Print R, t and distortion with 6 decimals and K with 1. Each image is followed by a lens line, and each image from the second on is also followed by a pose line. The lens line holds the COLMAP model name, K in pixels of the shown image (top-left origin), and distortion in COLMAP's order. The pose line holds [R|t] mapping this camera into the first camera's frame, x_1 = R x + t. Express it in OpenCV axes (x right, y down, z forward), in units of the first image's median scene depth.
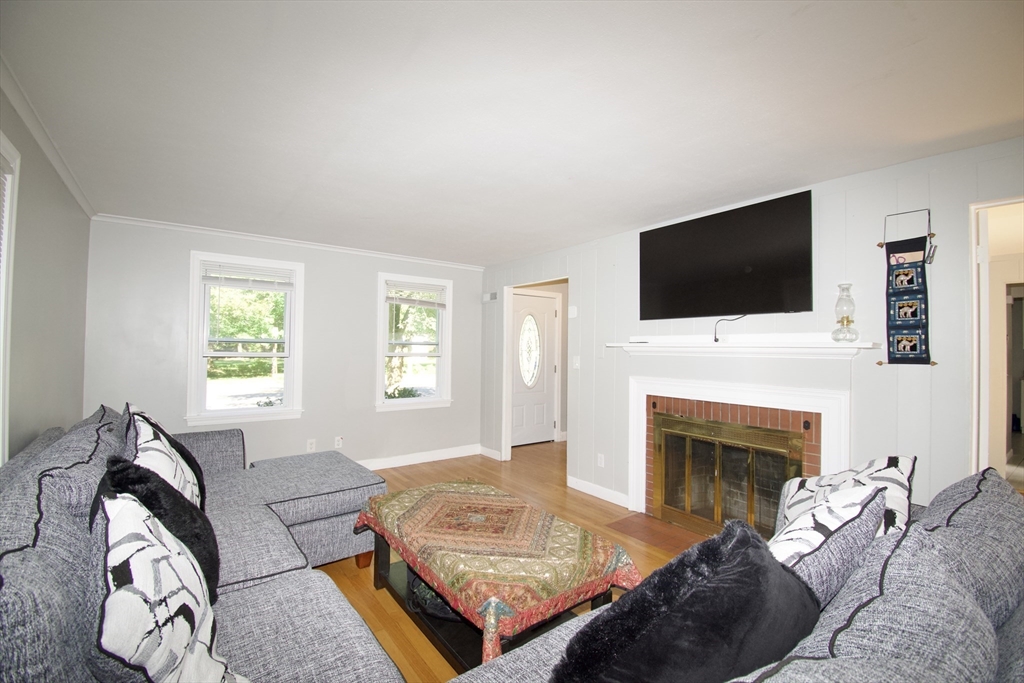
lens RADIAL K [[447.9, 0, 517.4], [0, 447.9, 342.1], [0, 0, 1]] dist [0.000644, -0.000009]
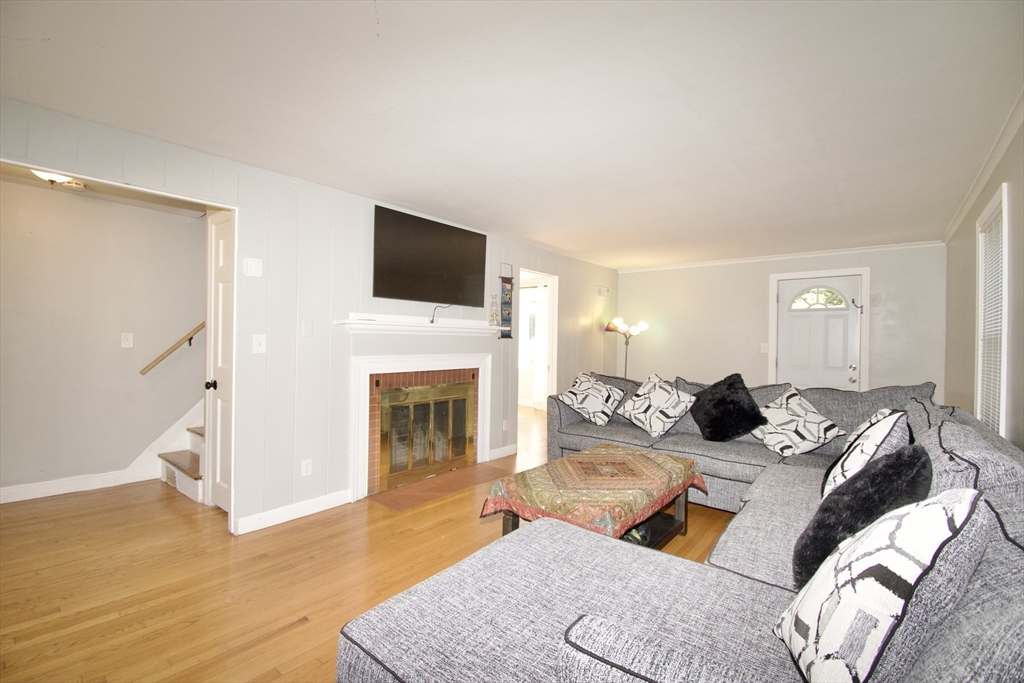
lens RADIAL K [[447.9, 0, 517.1], [0, 447.9, 340.0], [0, 0, 1]] dist [0.000644, -0.000009]
pose [[-0.239126, -0.023902, 0.970694, -0.862080], [-0.038261, 0.999153, 0.015178, 0.019219], [-0.970234, -0.033510, -0.239838, 1.092972]]
